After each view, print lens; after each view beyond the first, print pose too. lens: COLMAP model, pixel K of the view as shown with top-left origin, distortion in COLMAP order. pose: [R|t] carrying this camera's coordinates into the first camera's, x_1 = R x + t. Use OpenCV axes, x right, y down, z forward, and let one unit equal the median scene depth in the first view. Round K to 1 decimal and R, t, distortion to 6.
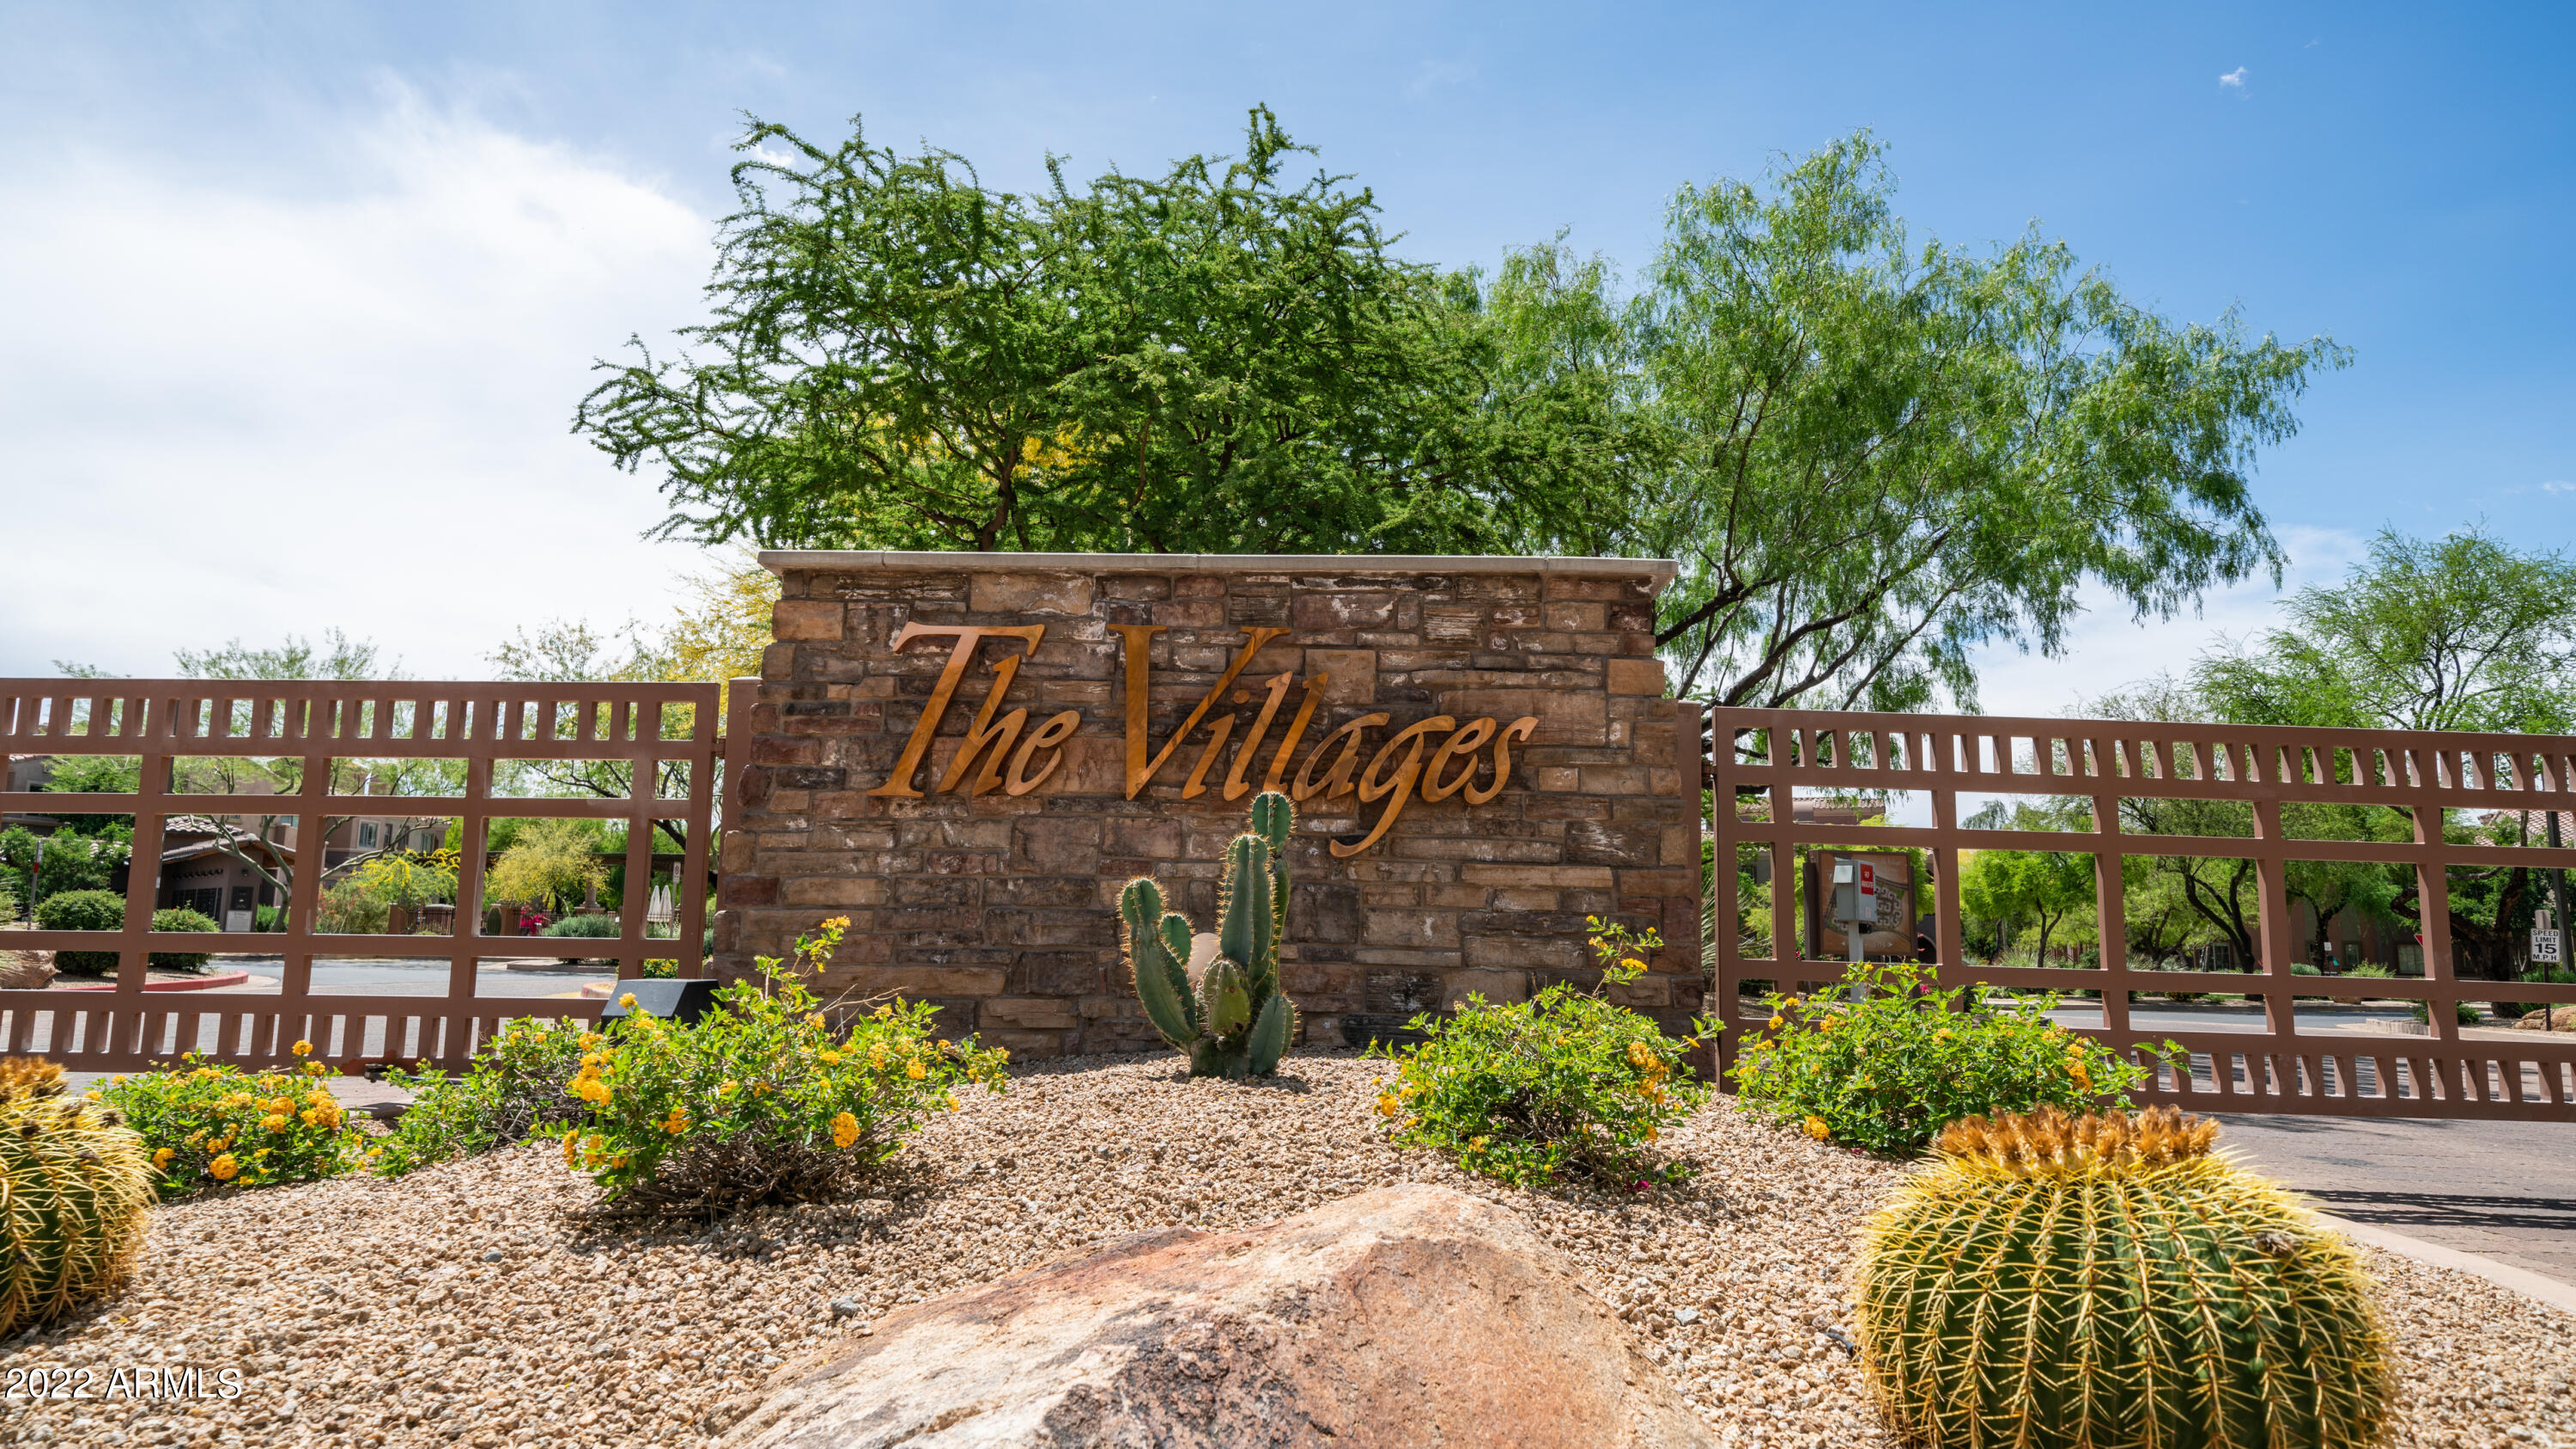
lens RADIAL K [[1489.3, 0, 1282.3], [0, 1489.3, 733.8], [0, 0, 1]] dist [0.001161, 0.000414]
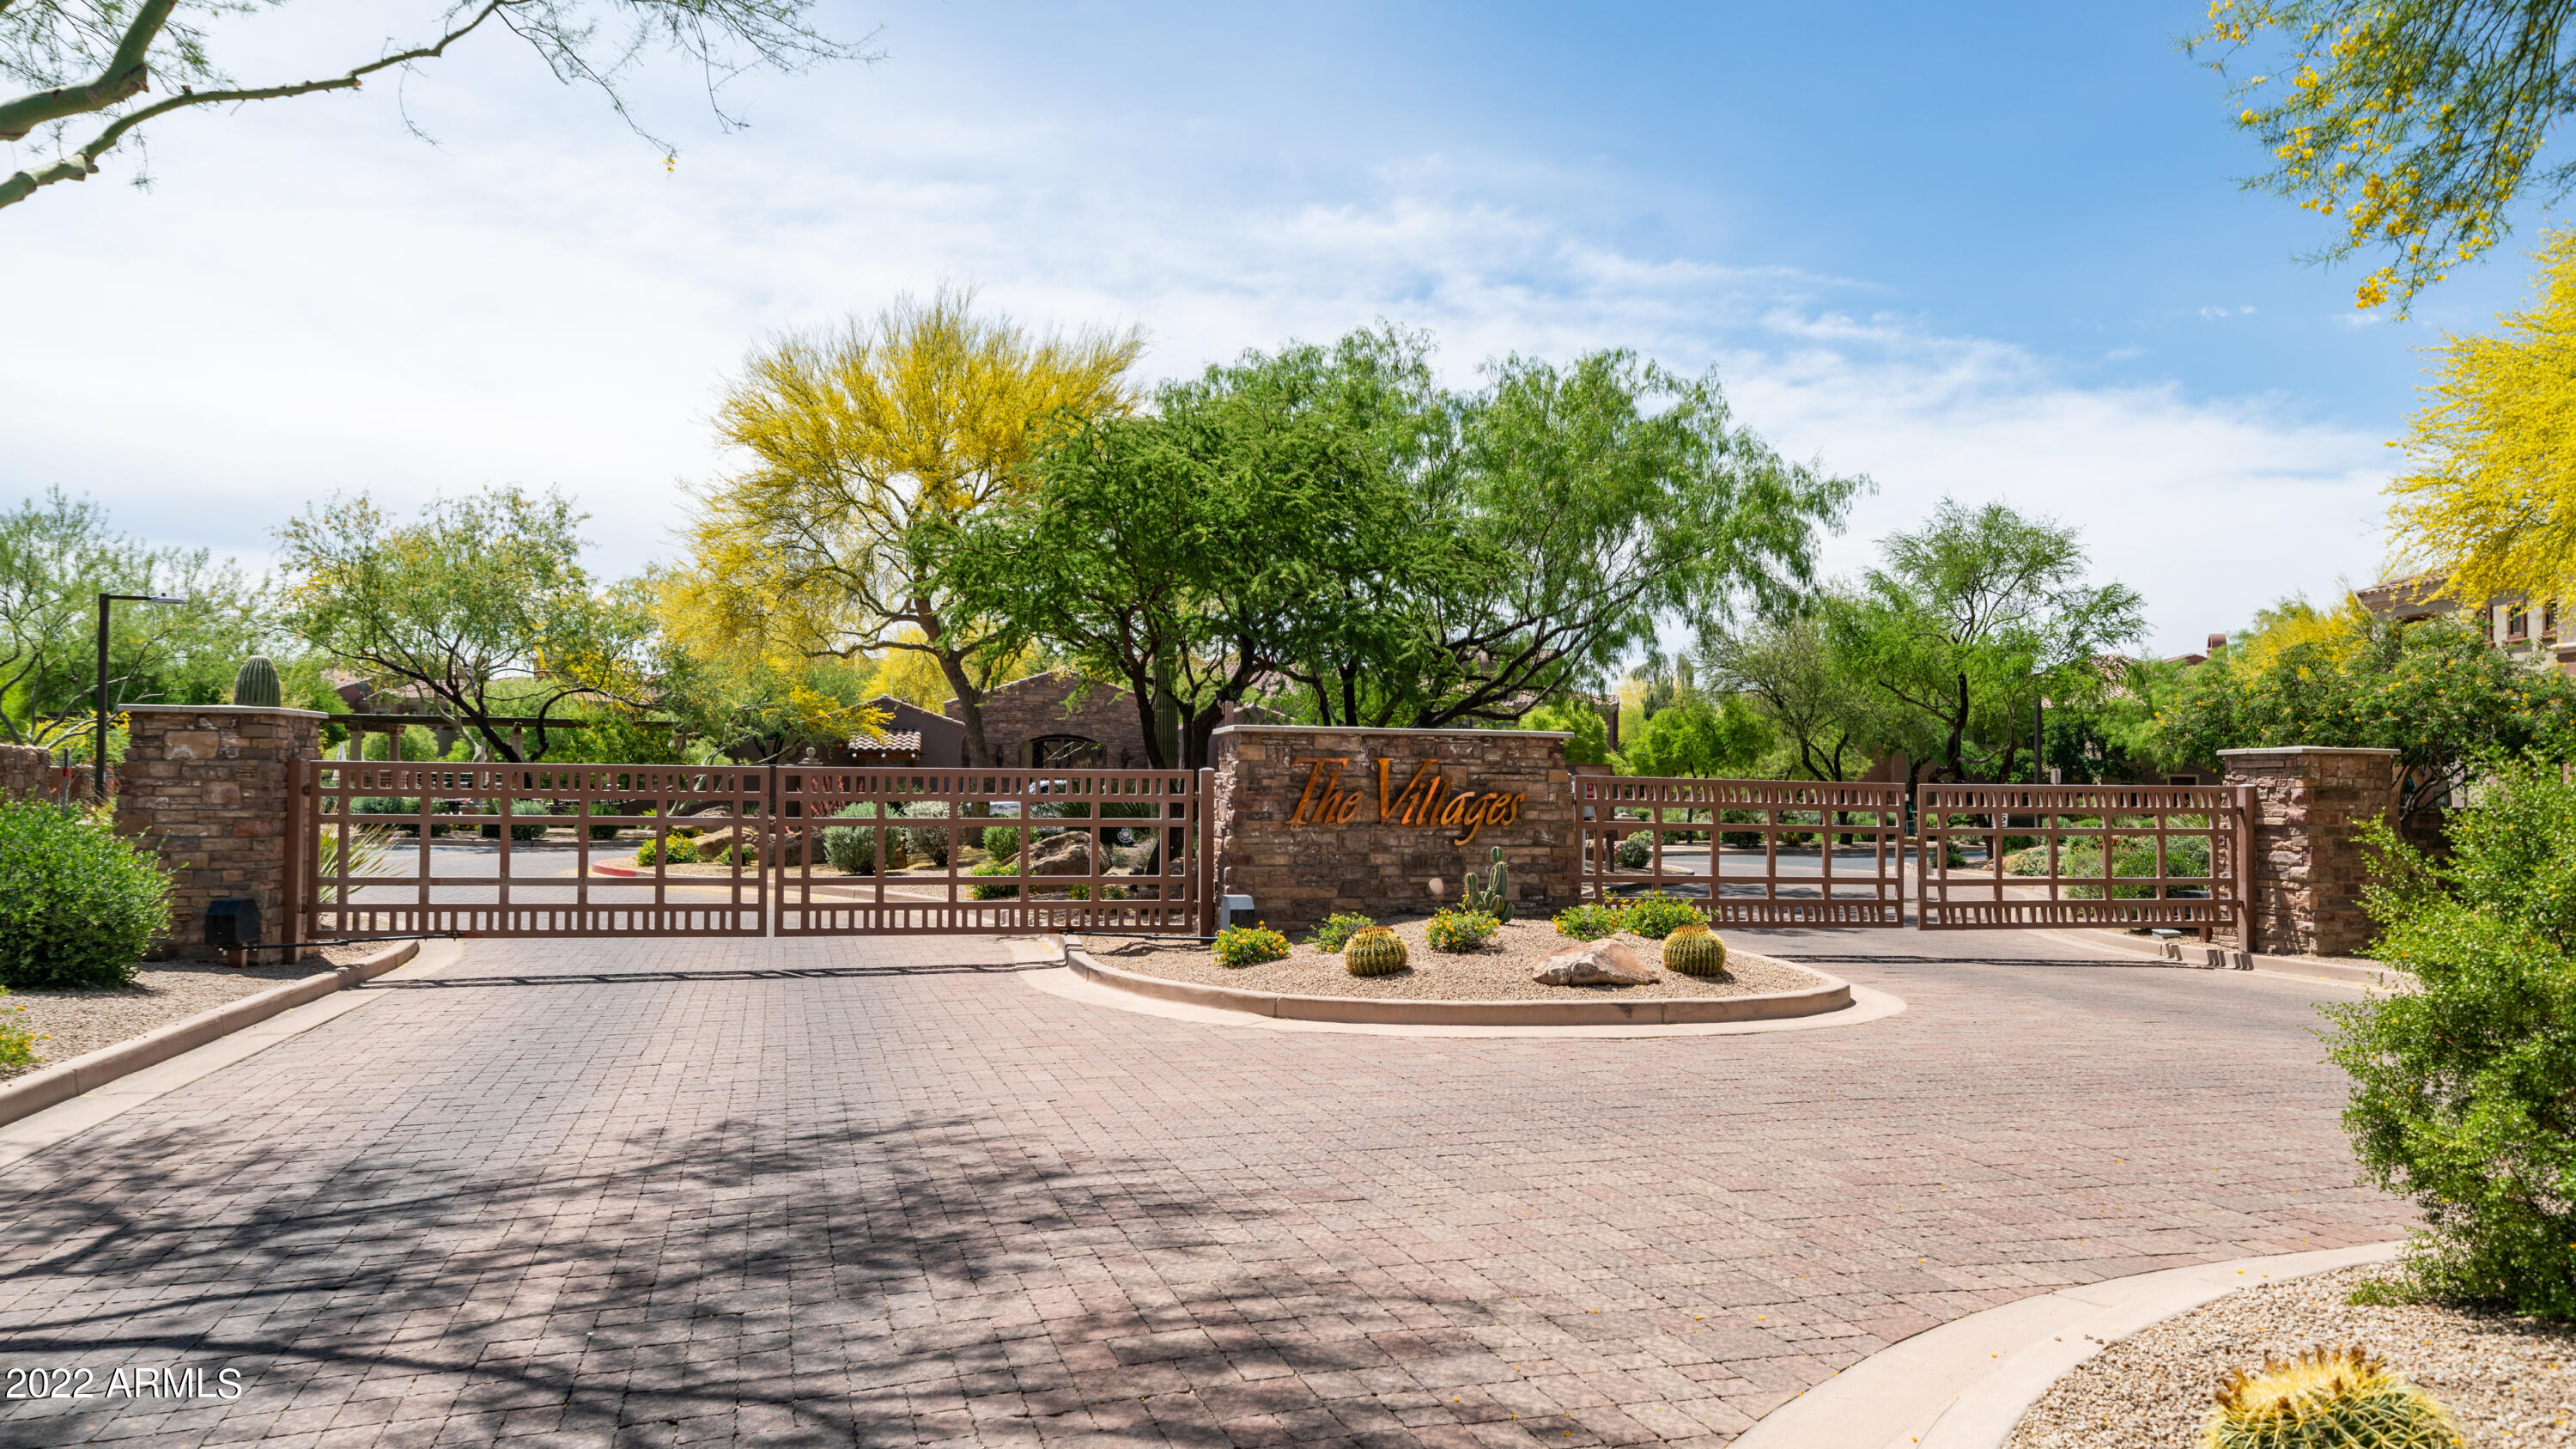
lens RADIAL K [[1786.0, 0, 1288.0], [0, 1786.0, 724.5], [0, 0, 1]] dist [0.001784, 0.000244]
pose [[0.970224, 0.000888, 0.242209, -1.024267], [-0.029397, 0.993032, 0.114115, -0.486555], [-0.240420, -0.117838, 0.963490, -1.997130]]
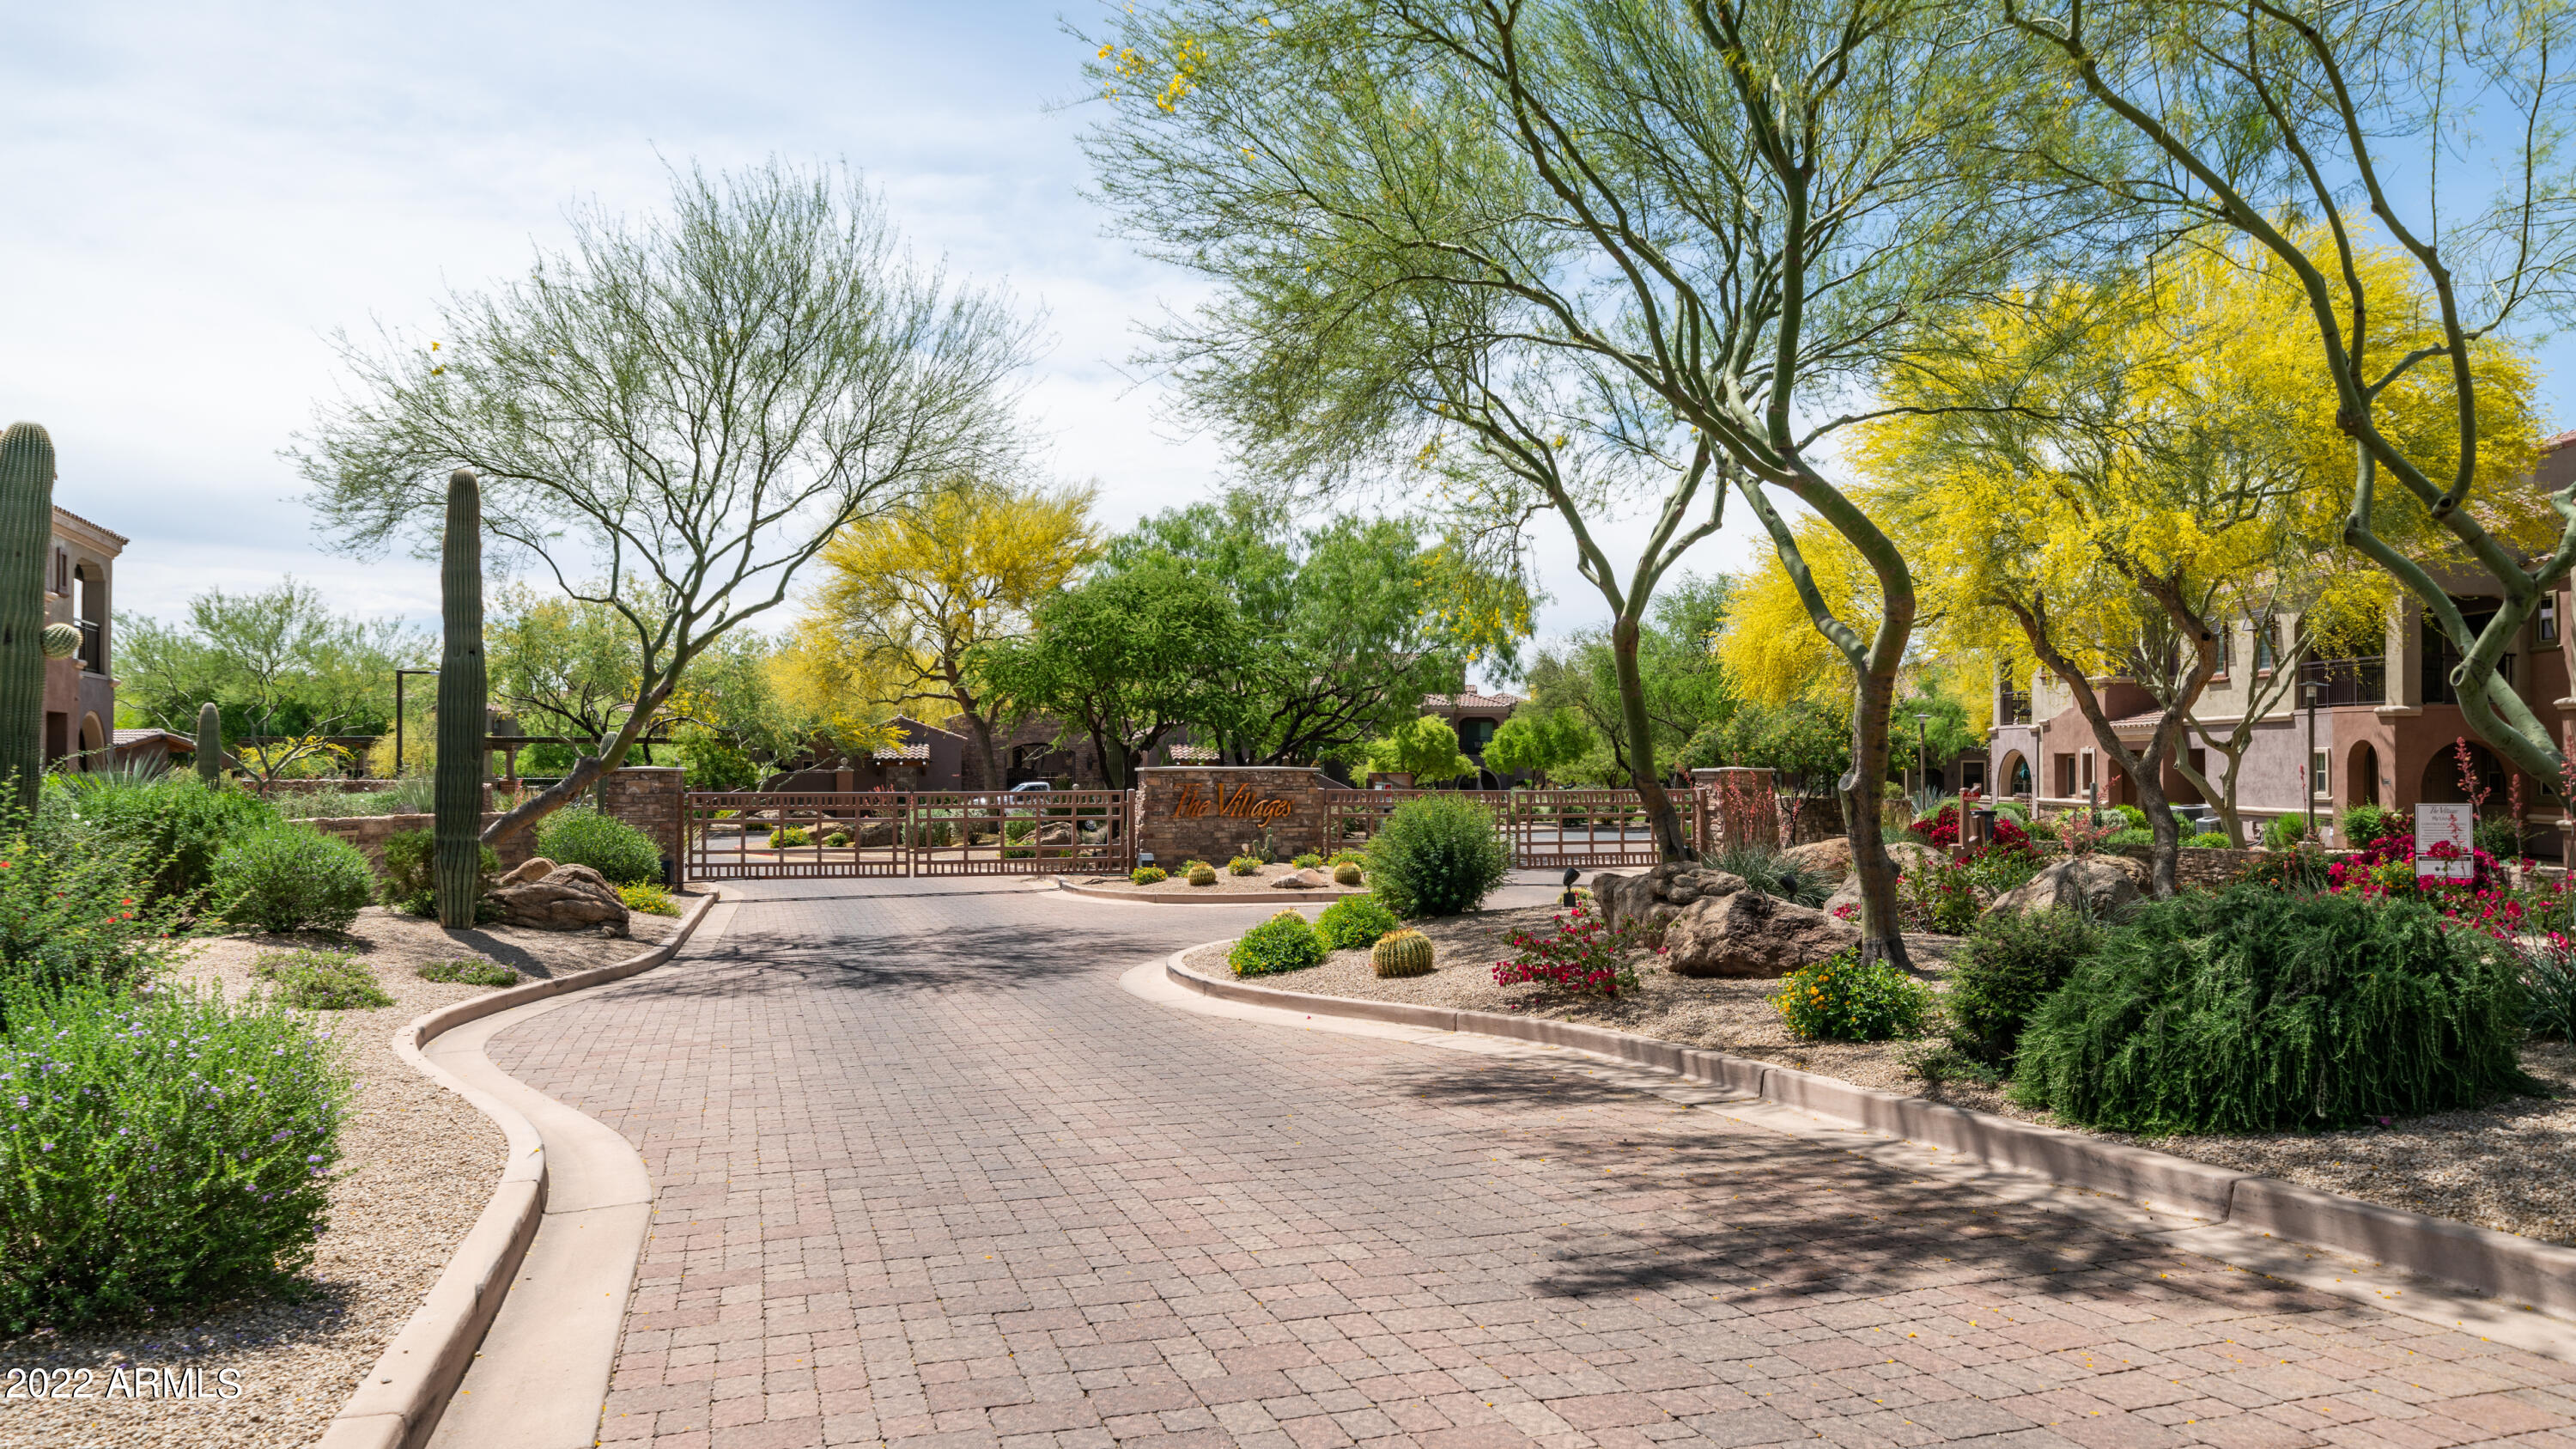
lens RADIAL K [[1786.0, 0, 1288.0], [0, 1786.0, 724.5], [0, 0, 1]] dist [0.001784, 0.000244]
pose [[0.965337, -0.013055, 0.260679, -1.430495], [-0.019621, 0.992293, 0.122354, -0.972974], [-0.260268, -0.123228, 0.957641, -4.625096]]
